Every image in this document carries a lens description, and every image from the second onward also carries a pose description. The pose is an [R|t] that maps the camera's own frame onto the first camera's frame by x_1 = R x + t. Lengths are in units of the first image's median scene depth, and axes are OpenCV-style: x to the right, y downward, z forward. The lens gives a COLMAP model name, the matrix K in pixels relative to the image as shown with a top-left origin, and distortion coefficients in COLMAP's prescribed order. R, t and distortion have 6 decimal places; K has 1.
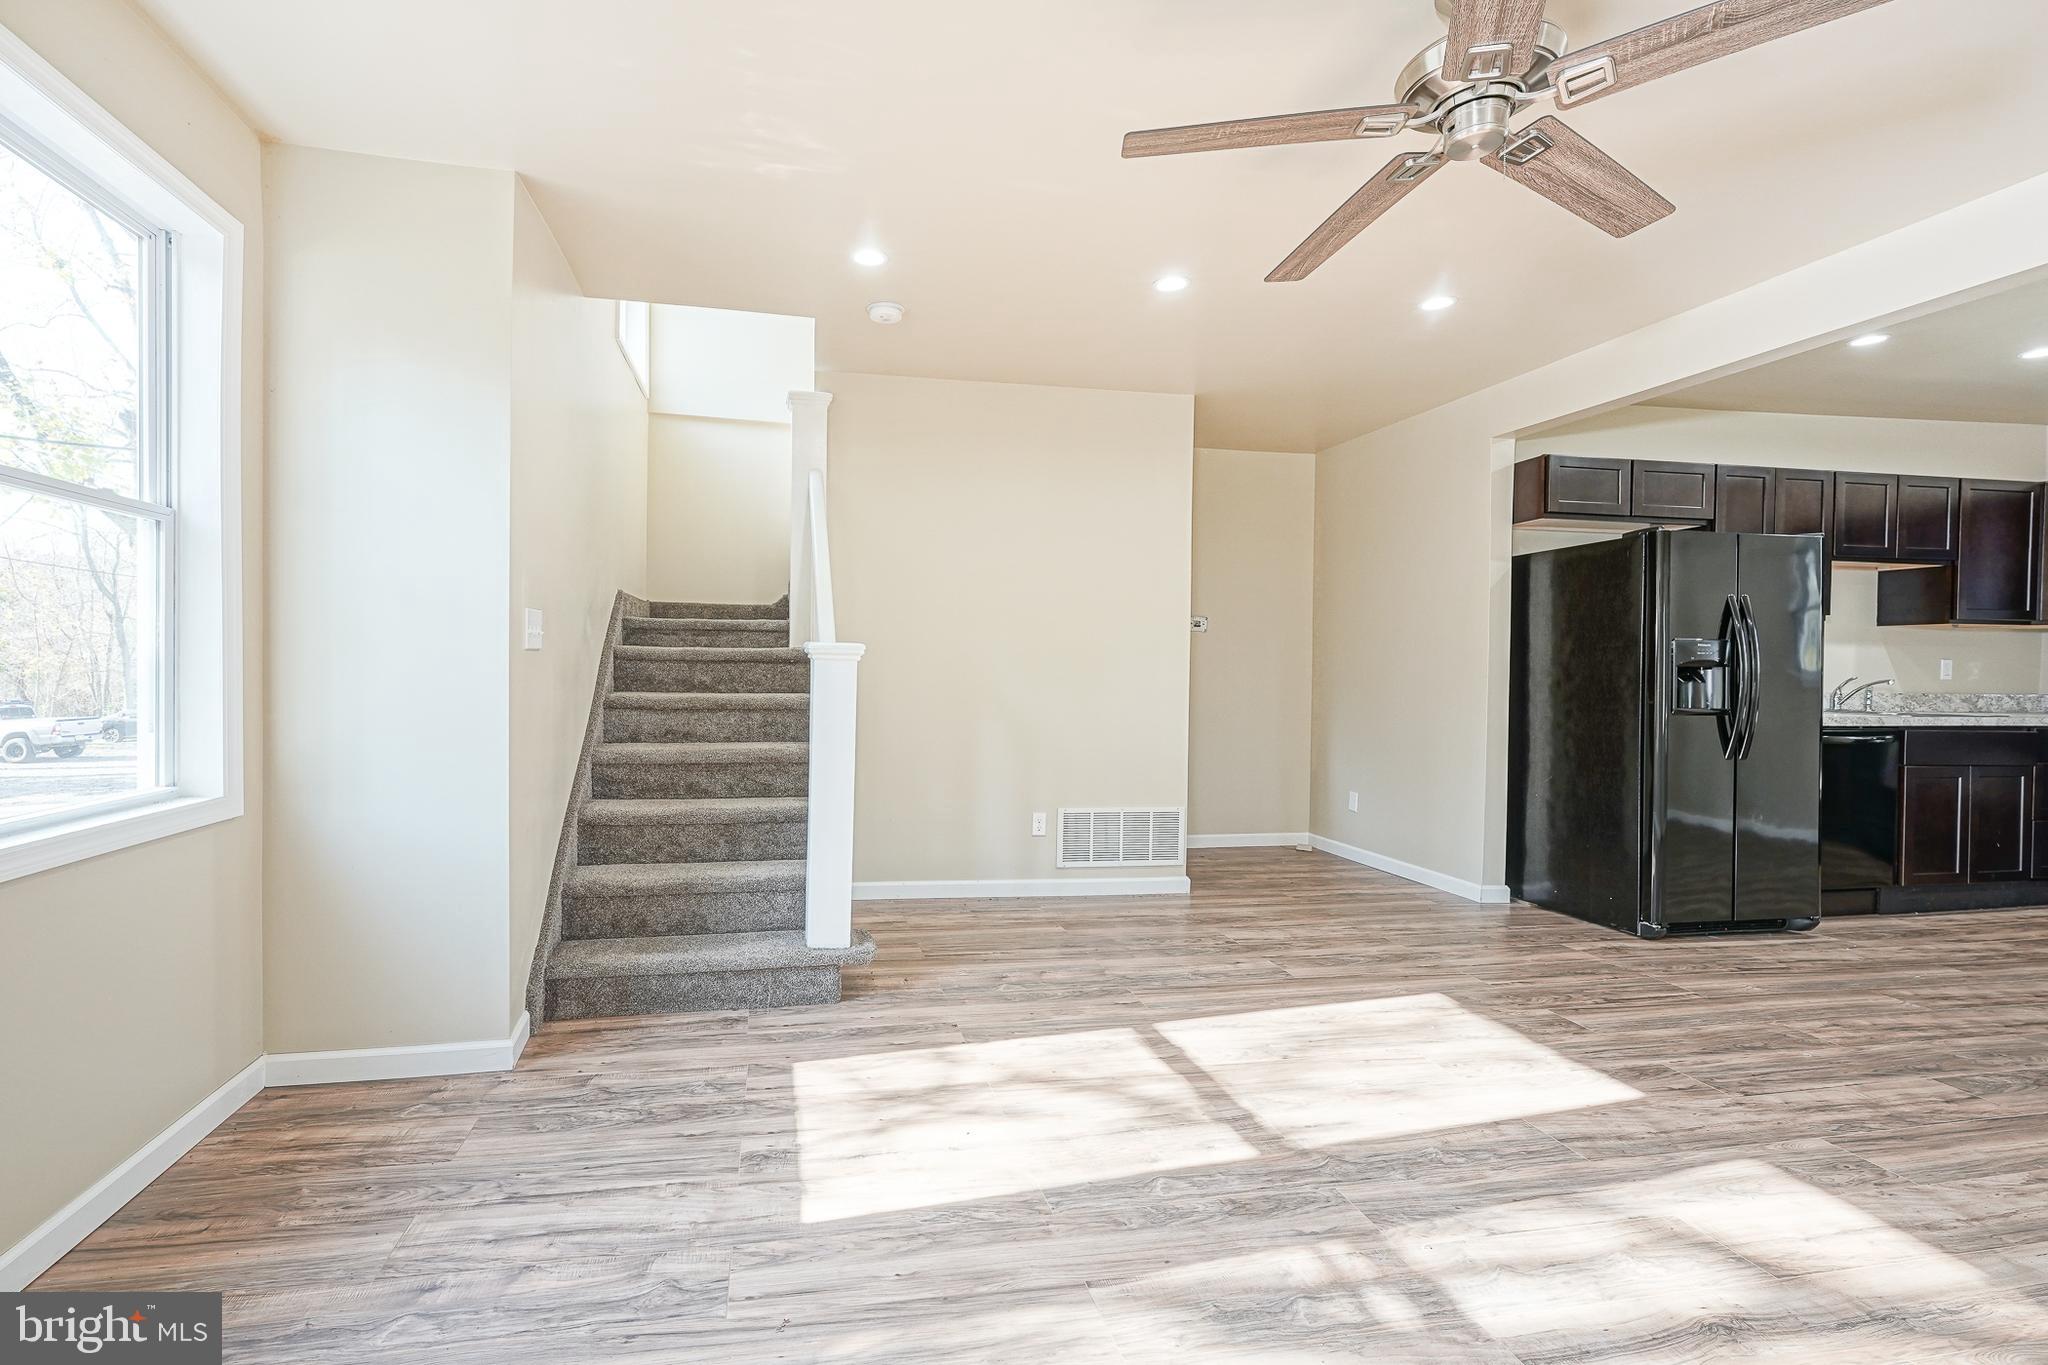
lens RADIAL K [[840.2, 0, 906.7], [0, 840.2, 678.5], [0, 0, 1]] dist [-0.002963, -0.000034]
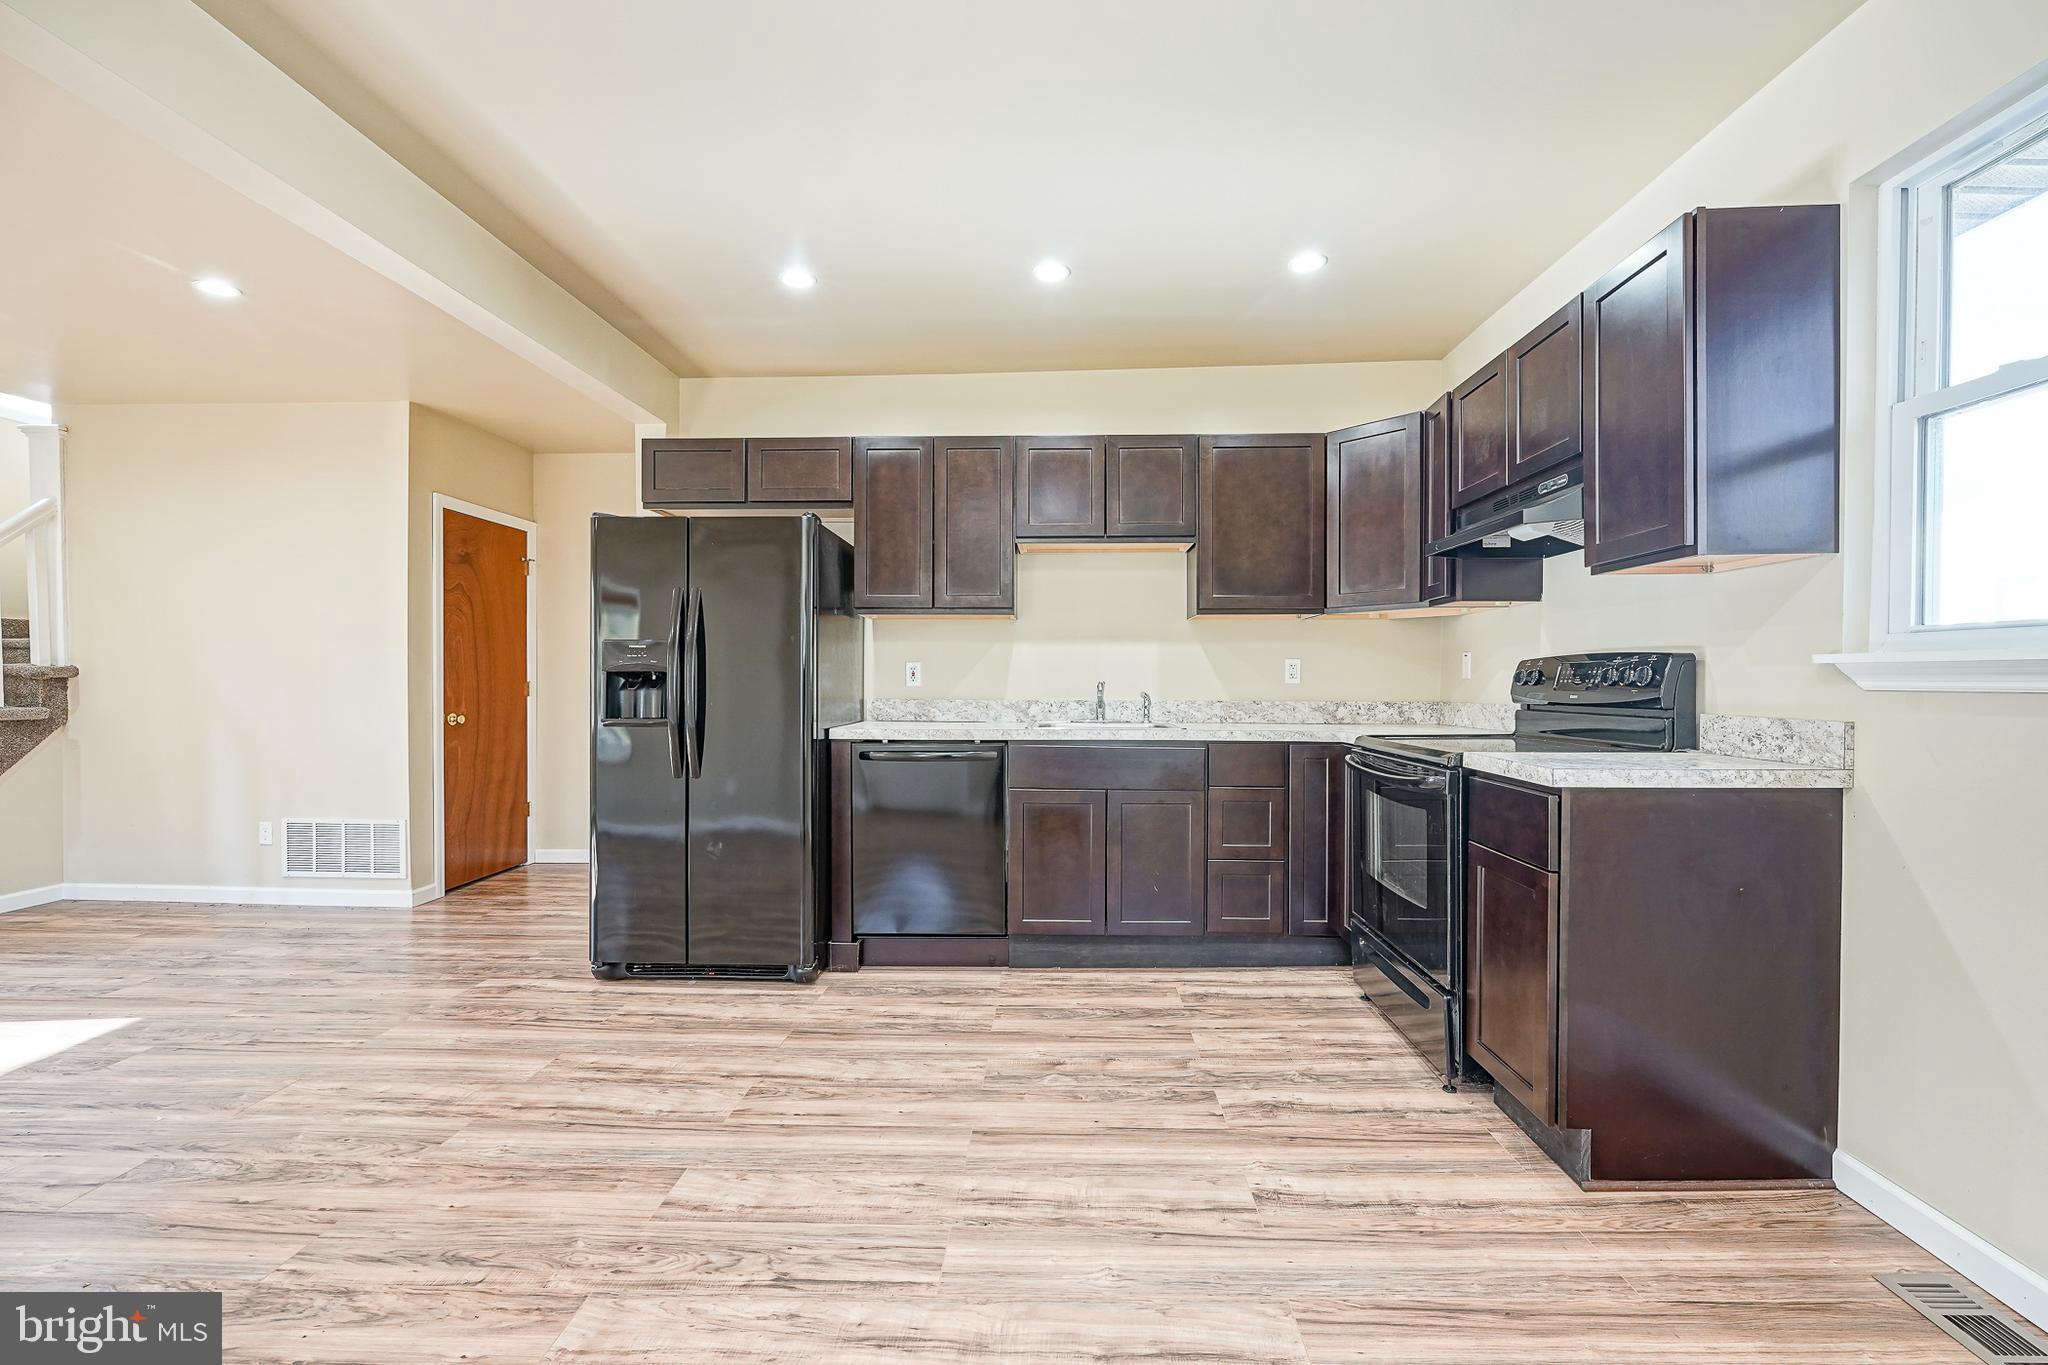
lens RADIAL K [[823.0, 0, 1028.4], [0, 823.0, 687.0], [0, 0, 1]] dist [-0.001718, -0.000084]
pose [[0.984678, -0.005989, -0.174280, 1.536431], [0.005547, 0.999980, -0.003020, 0.007419], [0.174294, 0.002007, 0.984692, 0.231299]]
